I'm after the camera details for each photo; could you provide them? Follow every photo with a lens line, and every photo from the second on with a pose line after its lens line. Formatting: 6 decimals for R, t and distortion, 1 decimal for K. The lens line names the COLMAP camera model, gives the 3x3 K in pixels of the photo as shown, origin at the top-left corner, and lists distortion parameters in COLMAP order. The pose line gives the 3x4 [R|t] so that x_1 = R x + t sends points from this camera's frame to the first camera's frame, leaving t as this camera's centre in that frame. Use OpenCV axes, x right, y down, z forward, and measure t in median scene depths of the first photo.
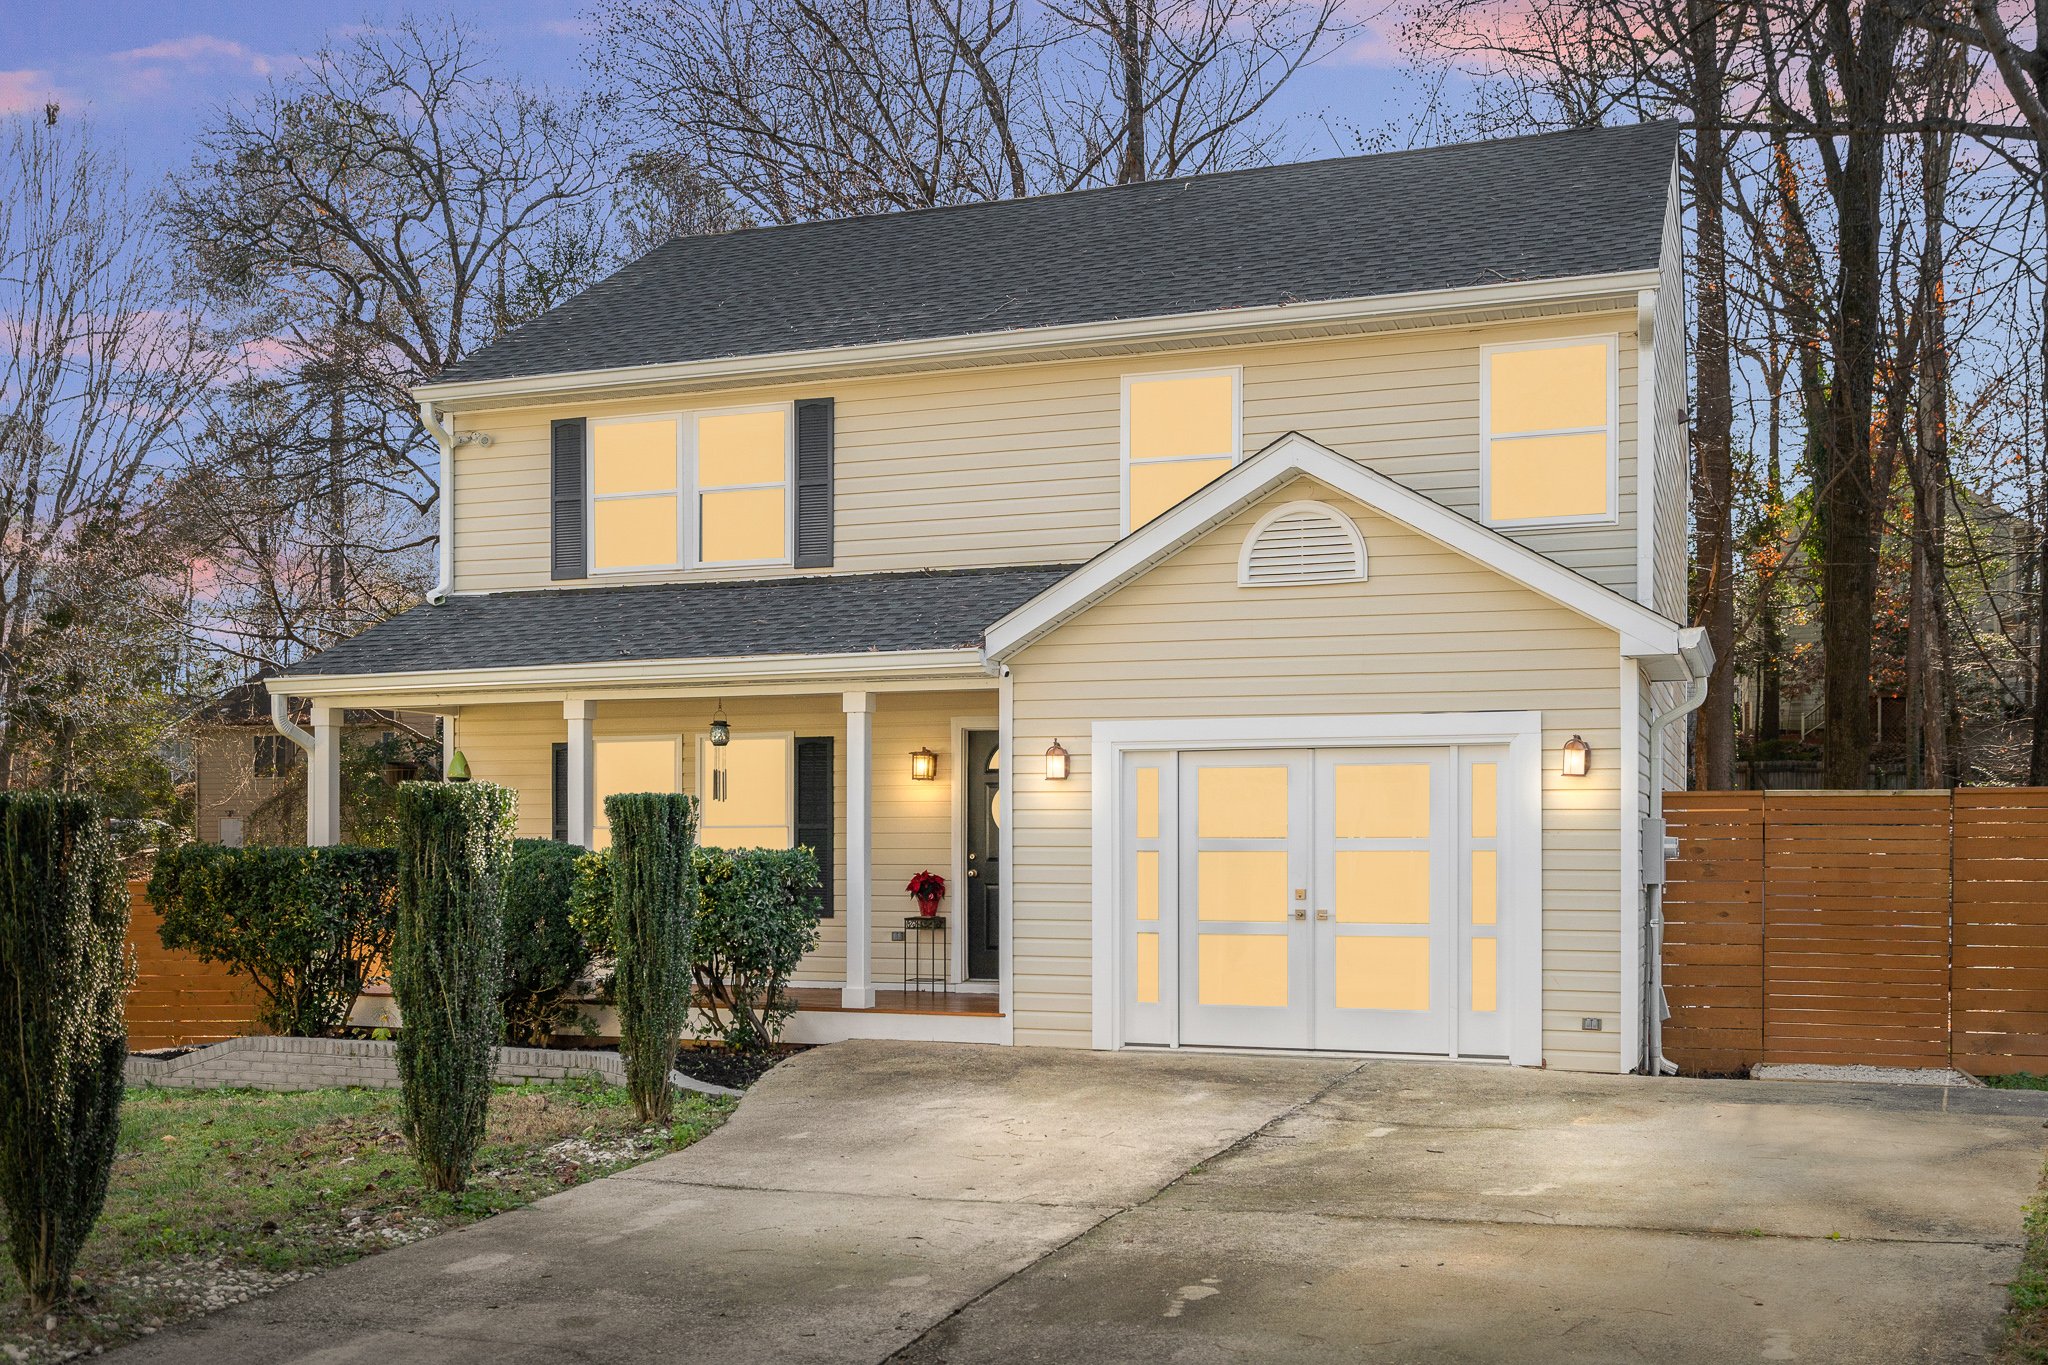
lens RADIAL K [[1898.5, 0, 1031.5], [0, 1898.5, 695.3], [0, 0, 1]] dist [-0.005371, 0.000000]
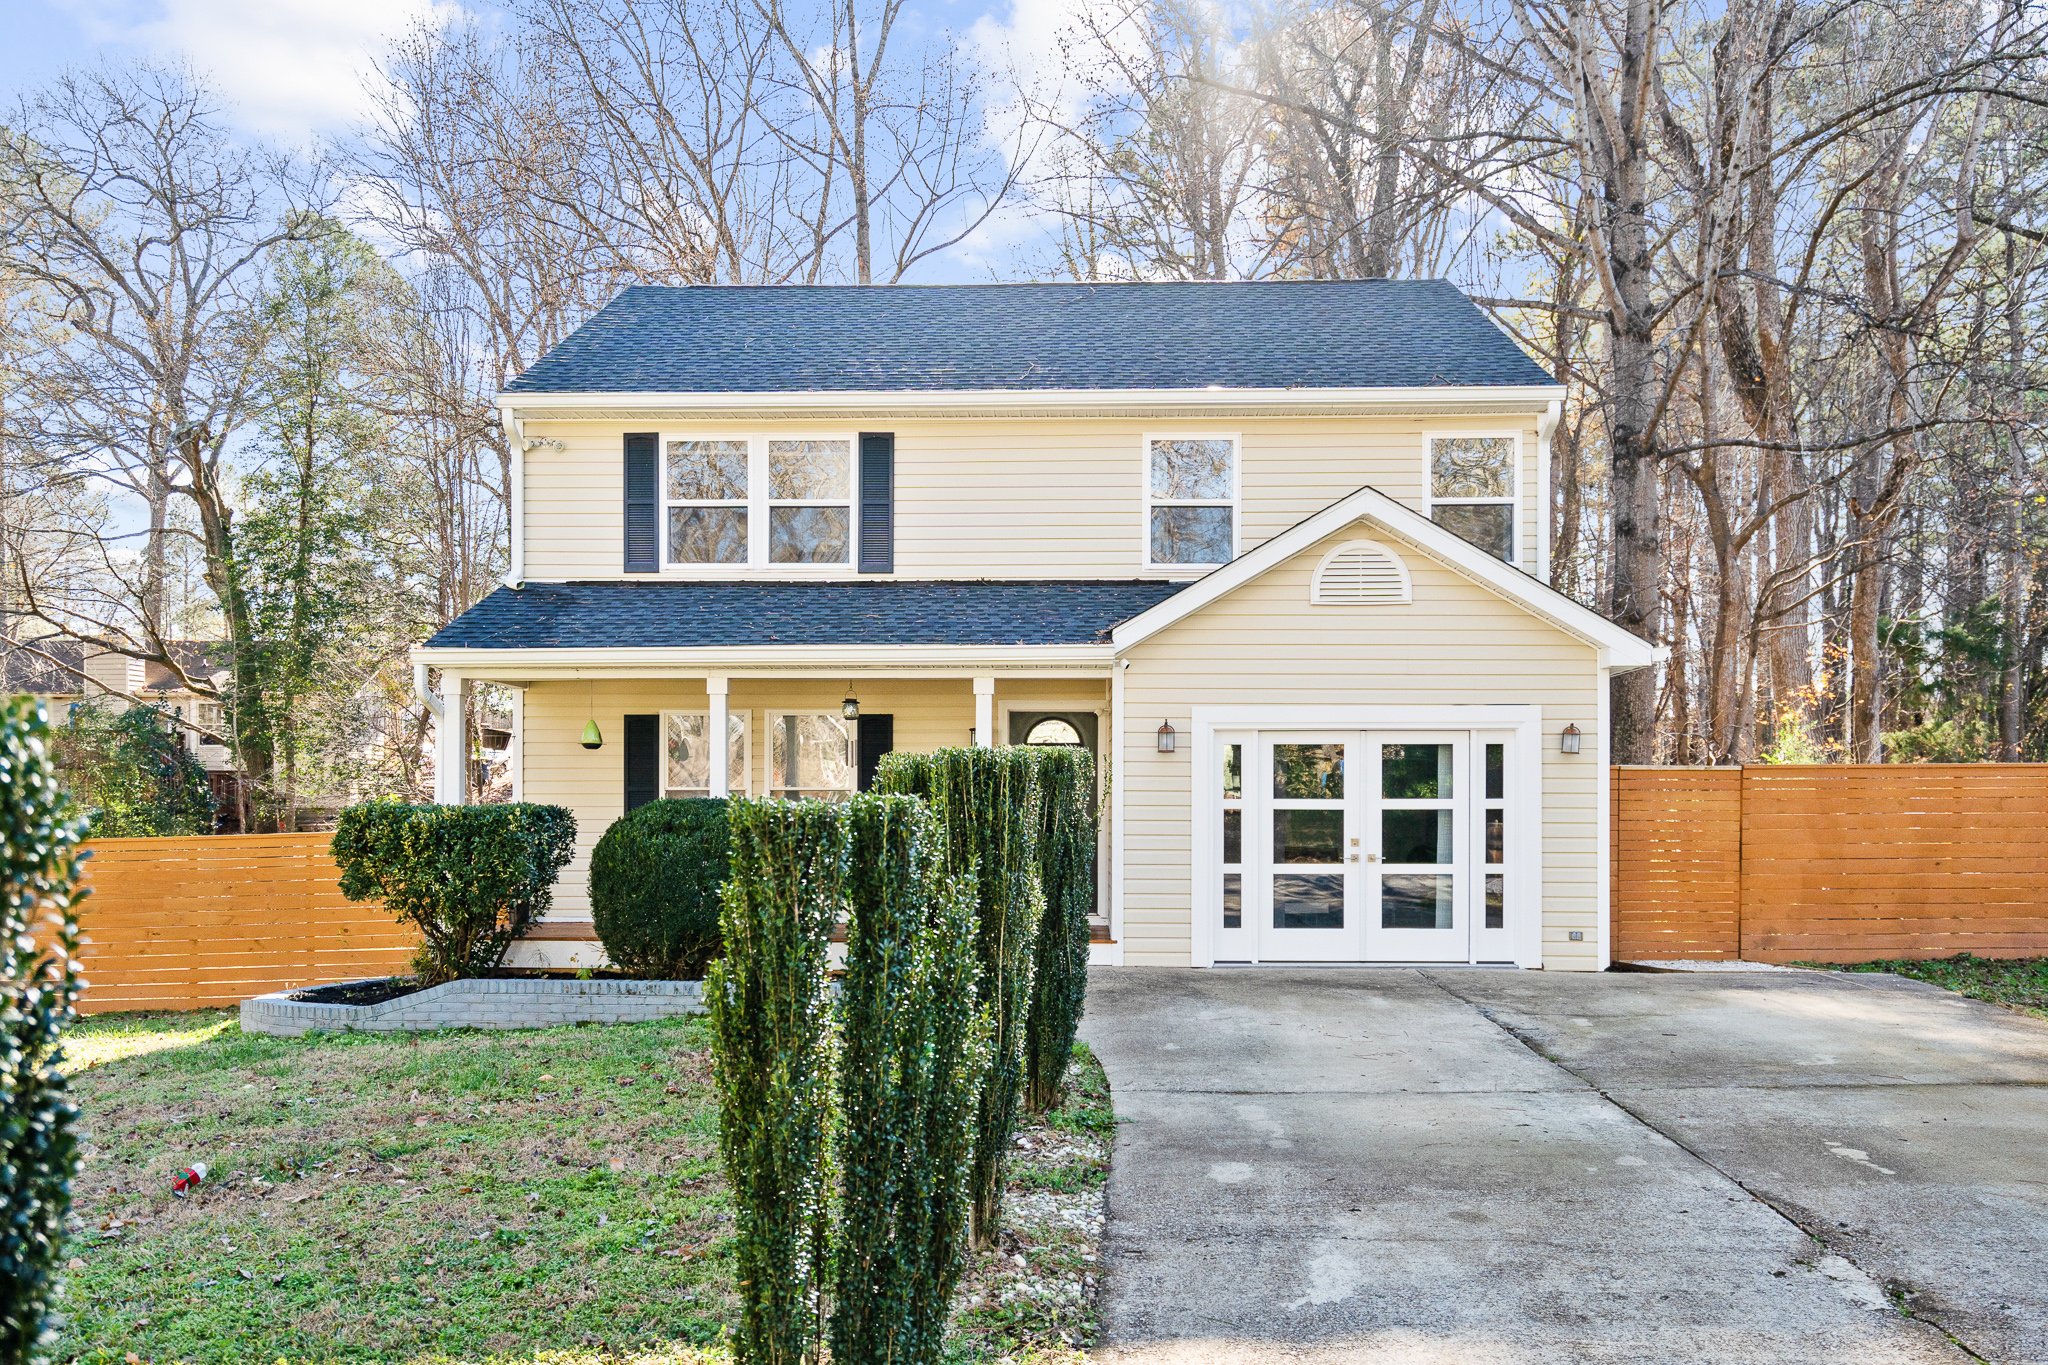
lens RADIAL K [[1454.5, 0, 1011.1], [0, 1454.5, 693.5], [0, 0, 1]] dist [0.004837, -0.004149]
pose [[0.952905, 0.024498, 0.302278, -0.309524], [-0.025110, 0.999683, -0.001861, 0.008627], [-0.302227, -0.005817, 0.953218, 0.096536]]
